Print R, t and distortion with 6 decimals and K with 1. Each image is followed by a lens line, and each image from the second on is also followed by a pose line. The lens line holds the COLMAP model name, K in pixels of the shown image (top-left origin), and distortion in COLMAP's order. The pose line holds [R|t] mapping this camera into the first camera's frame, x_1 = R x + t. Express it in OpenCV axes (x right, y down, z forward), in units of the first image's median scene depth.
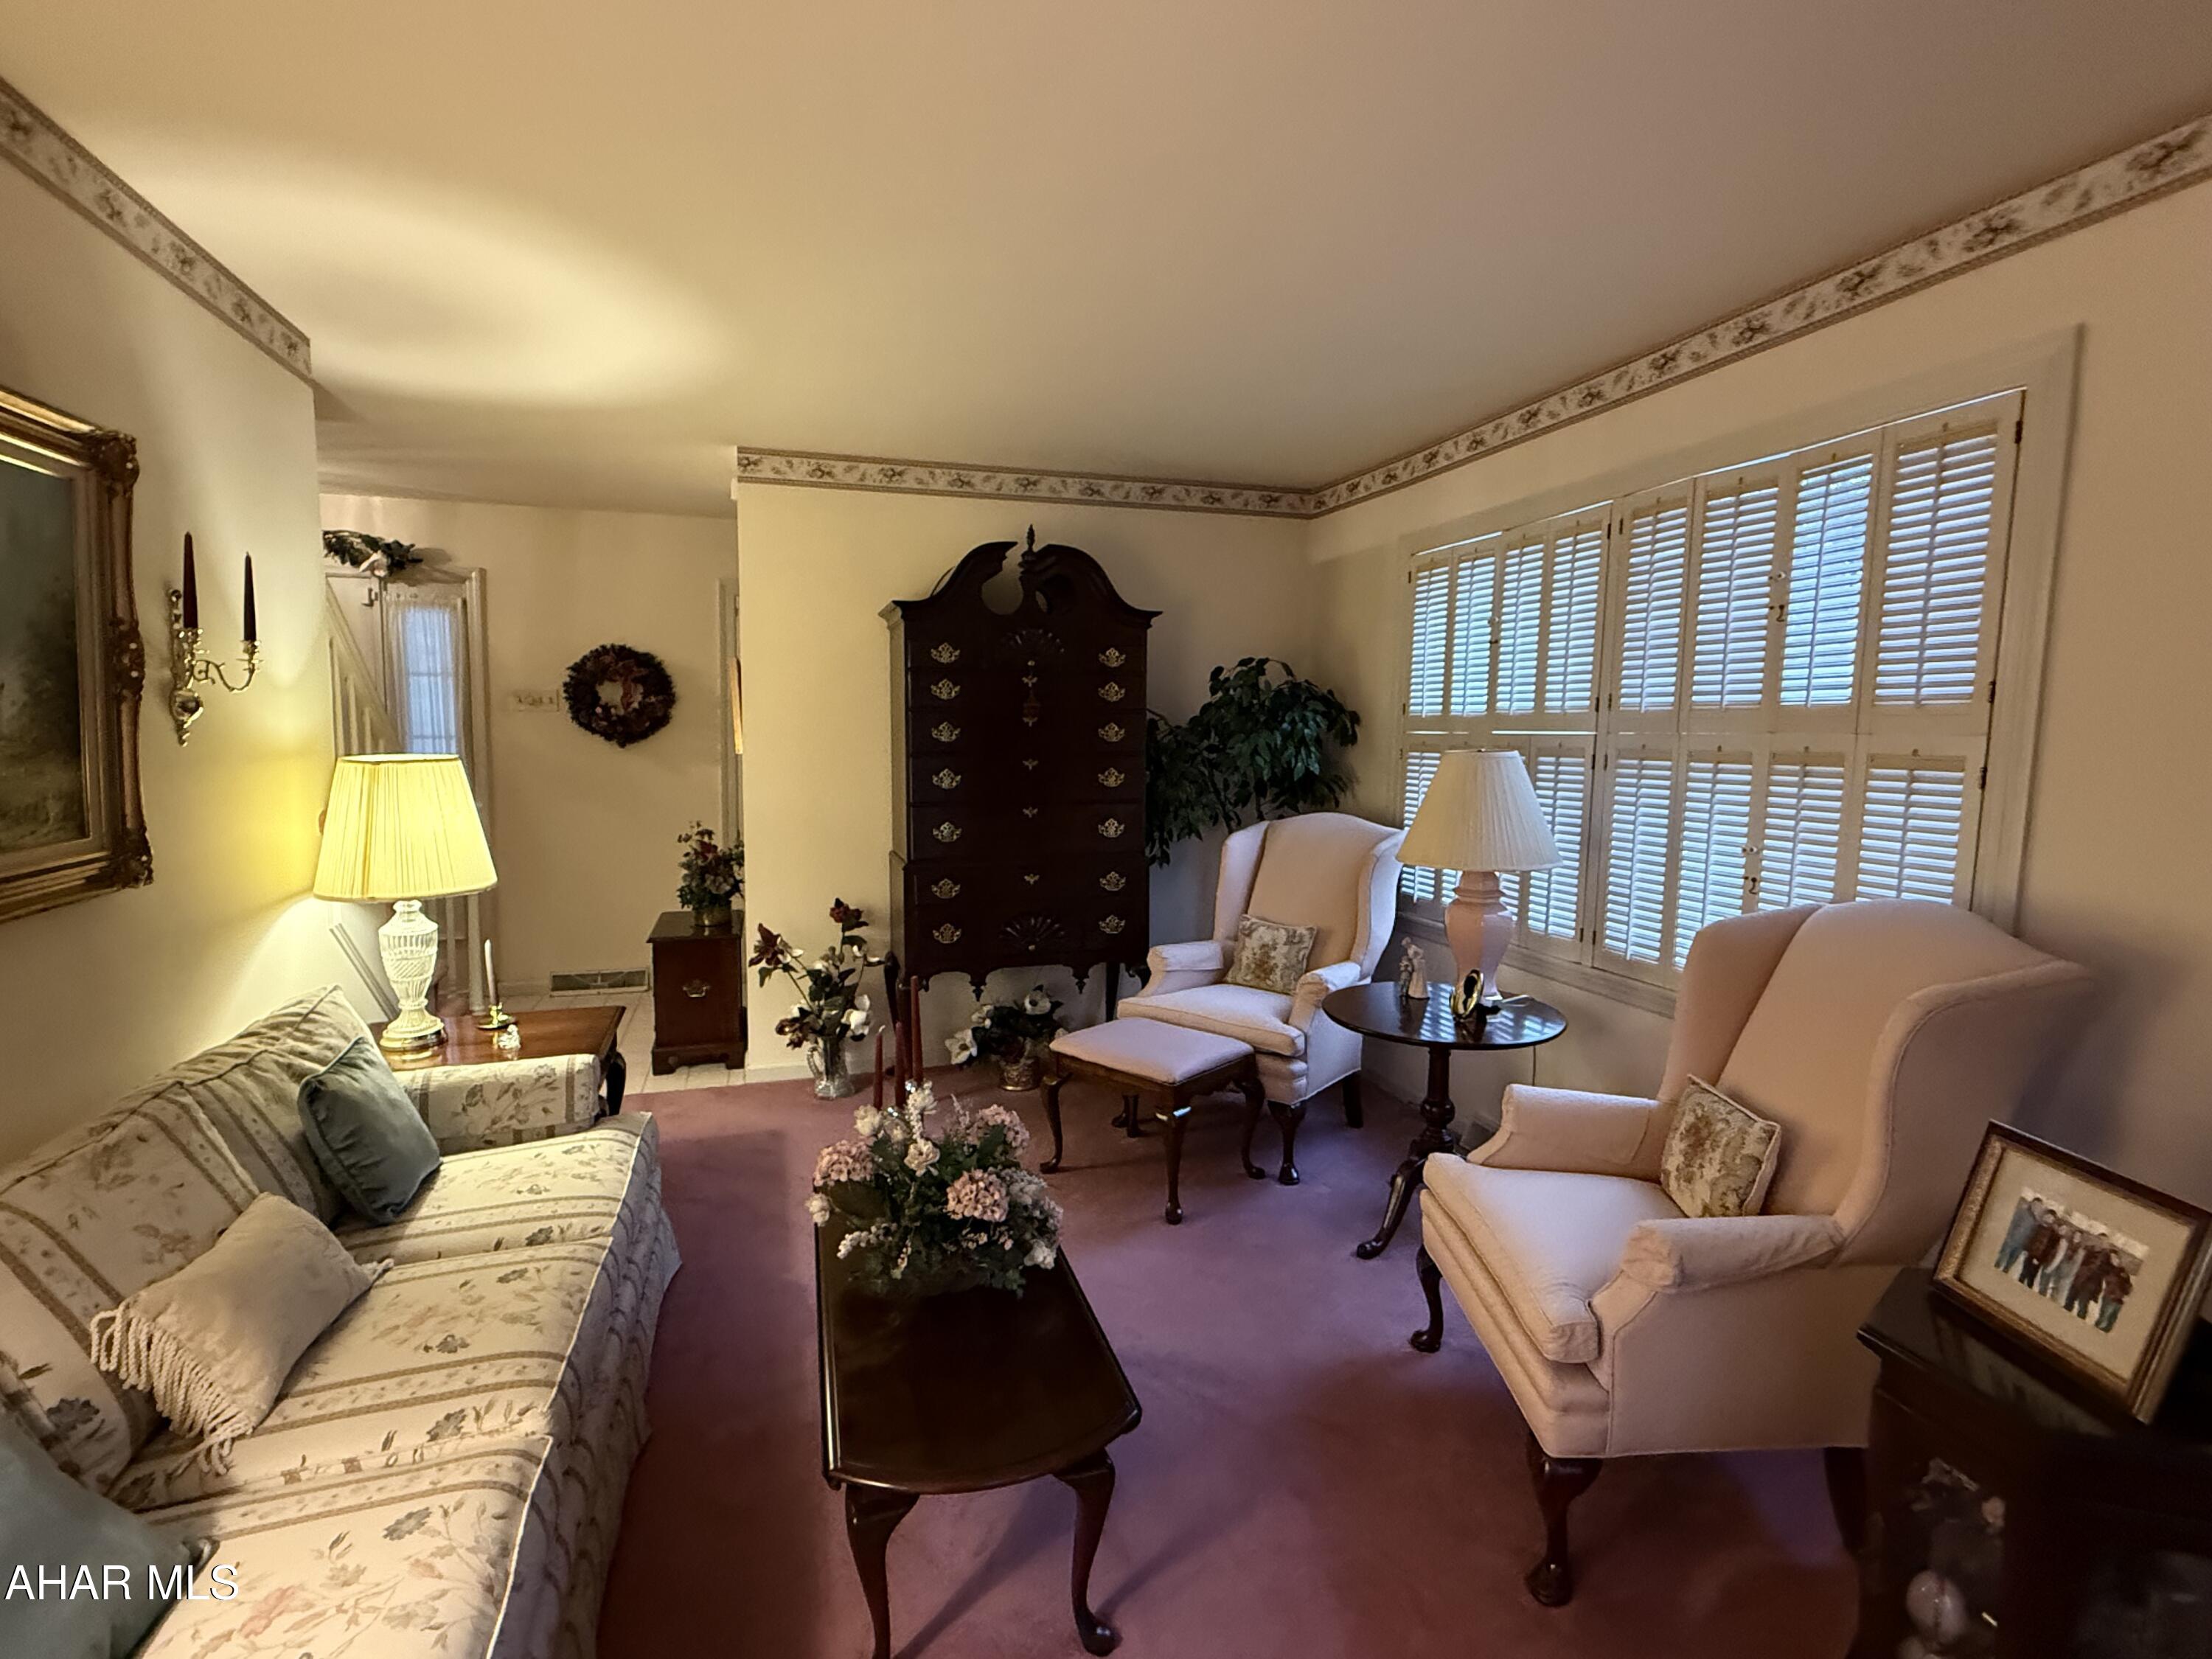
lens RADIAL K [[1069.1, 0, 1106.0], [0, 1069.1, 829.5], [0, 0, 1]] dist [0.001183, 0.000374]
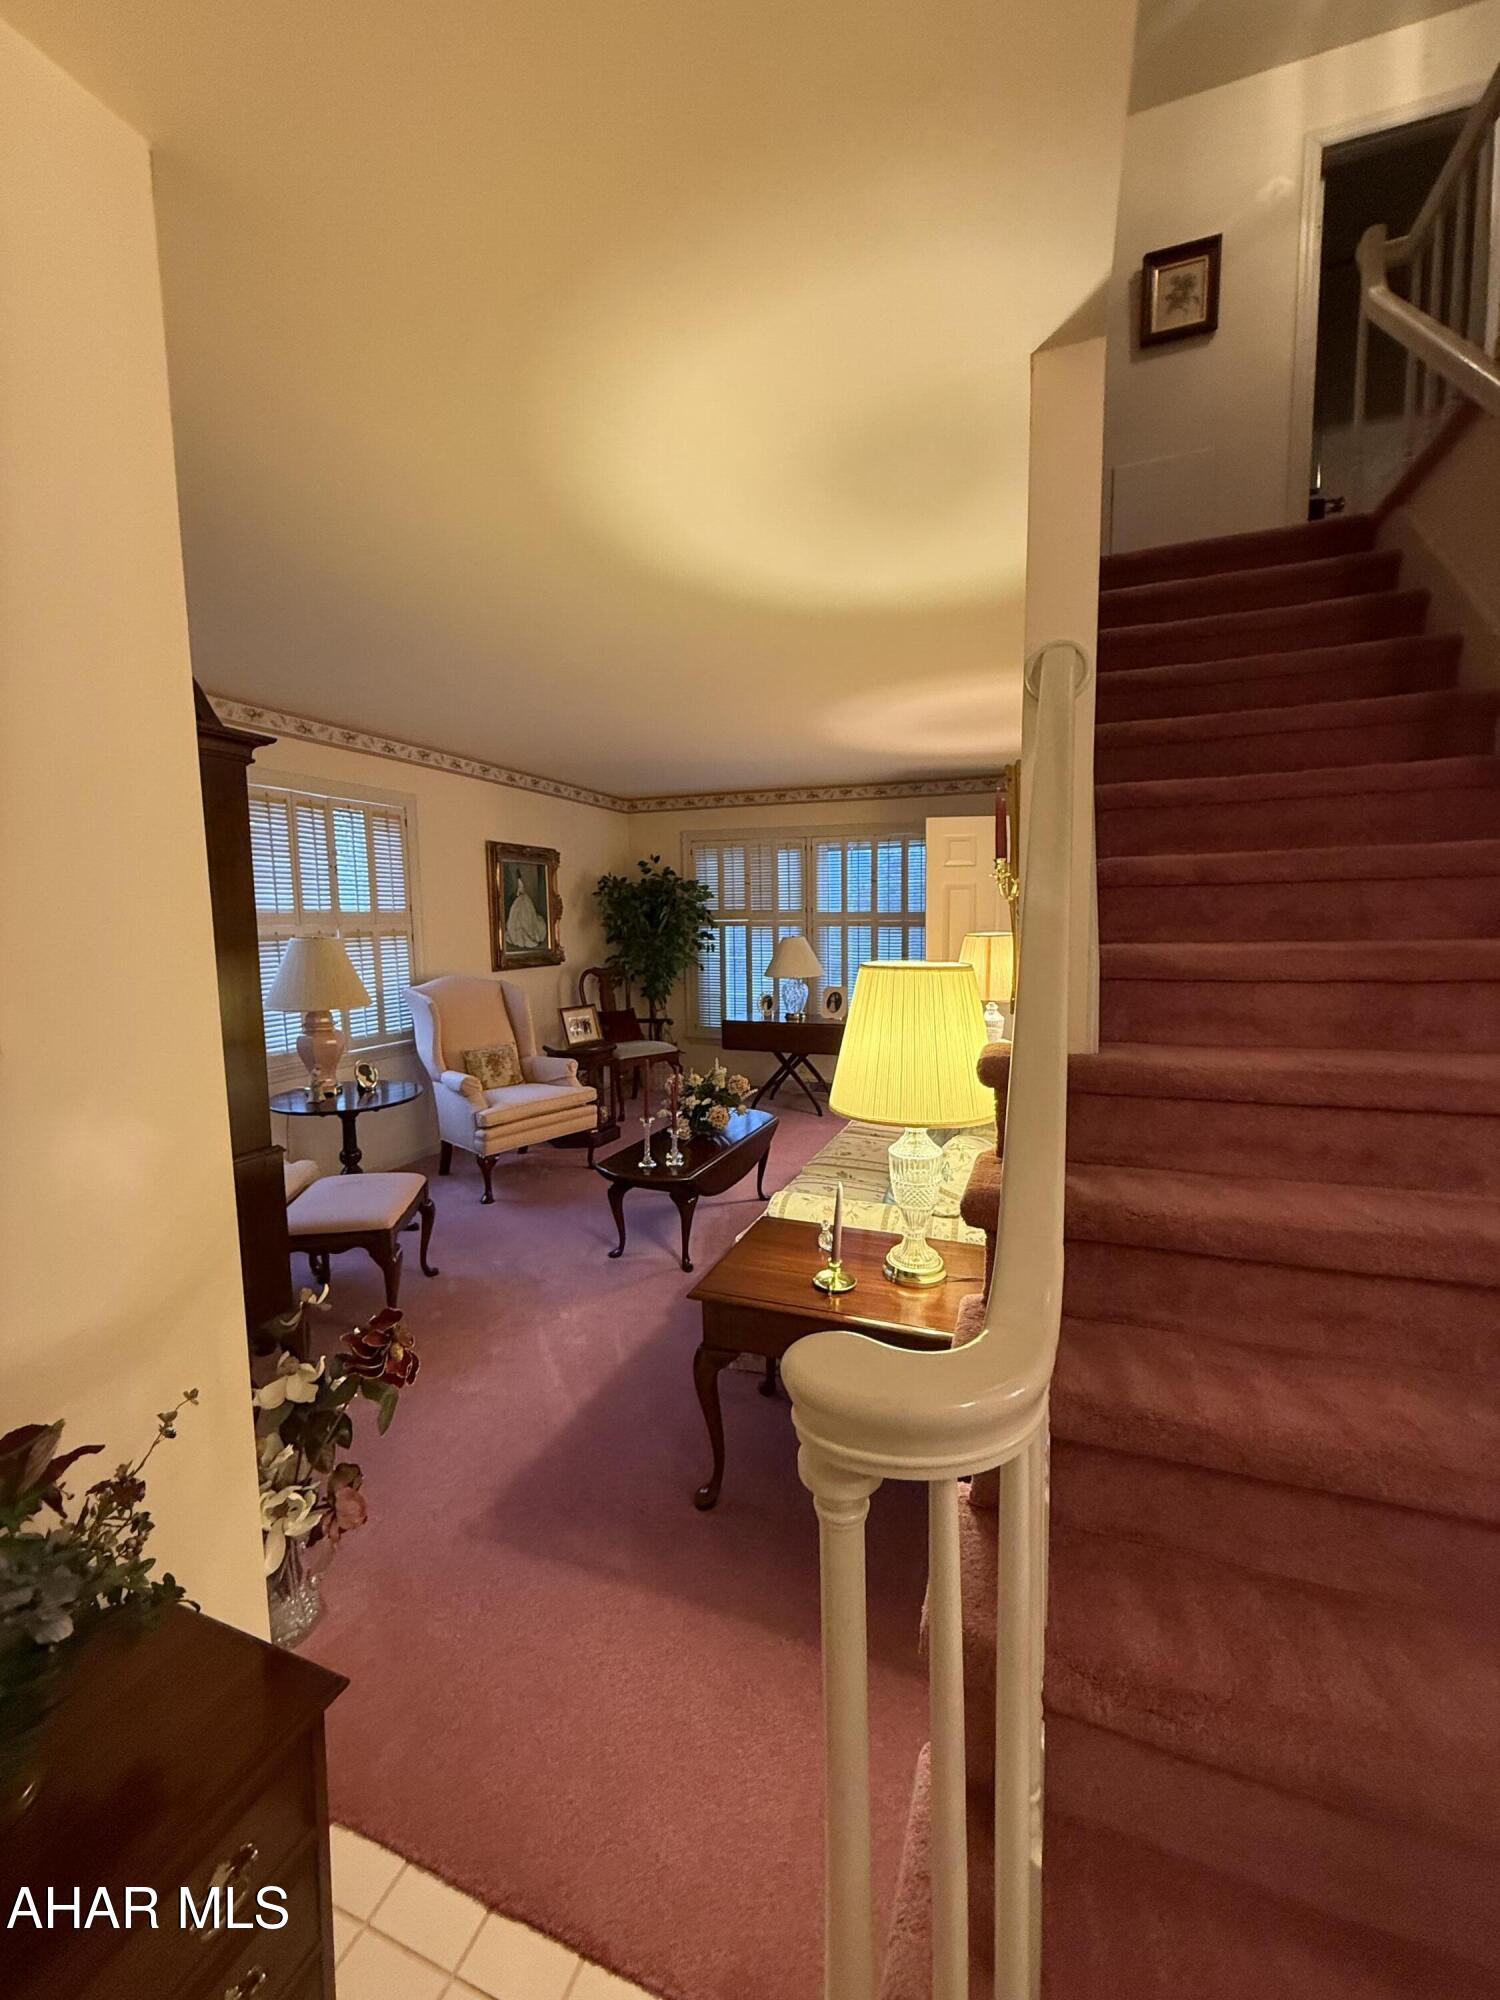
lens RADIAL K [[793.5, 0, 752.0], [0, 793.5, 994.1], [0, 0, 1]] dist [0.000131, 0.000064]
pose [[-0.777323, -0.035159, 0.628119, -1.098292], [0.088229, 0.982477, 0.164181, -0.146268], [-0.622885, 0.183040, -0.760599, 1.798228]]
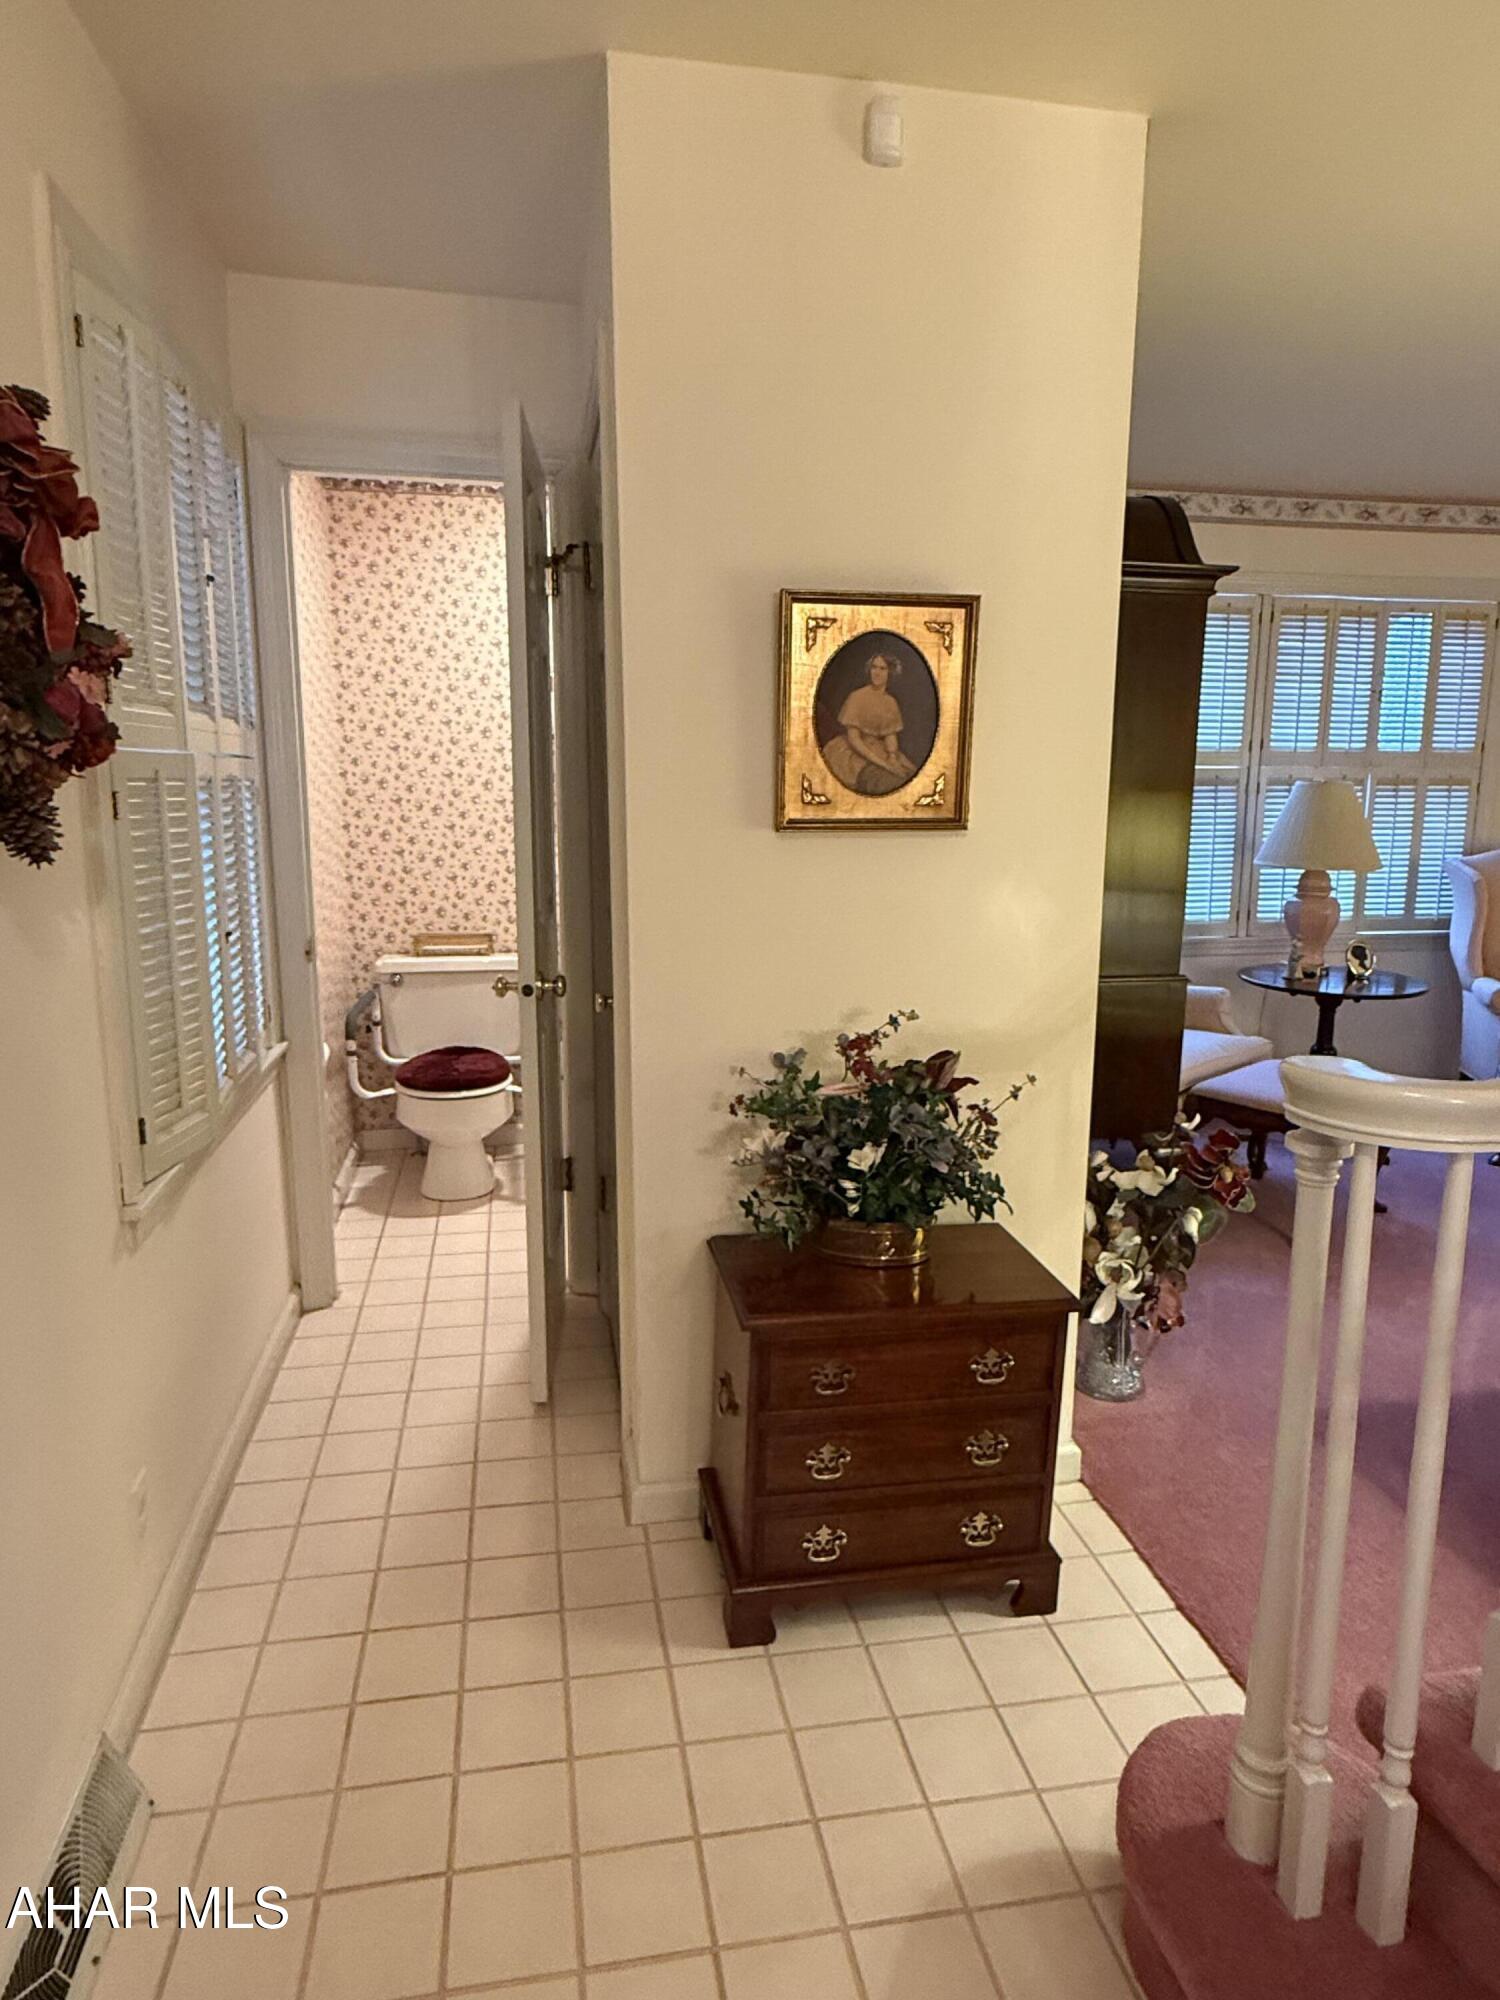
lens RADIAL K [[1237.9, 0, 750.0], [0, 1237.9, 1000.0], [0, 0, 1]] dist [0.003062, 0.000517]
pose [[0.135680, -0.161901, 0.977435, -1.548013], [0.089363, 0.984536, 0.150673, -0.114355], [-0.986714, 0.066903, 0.148050, 1.770010]]
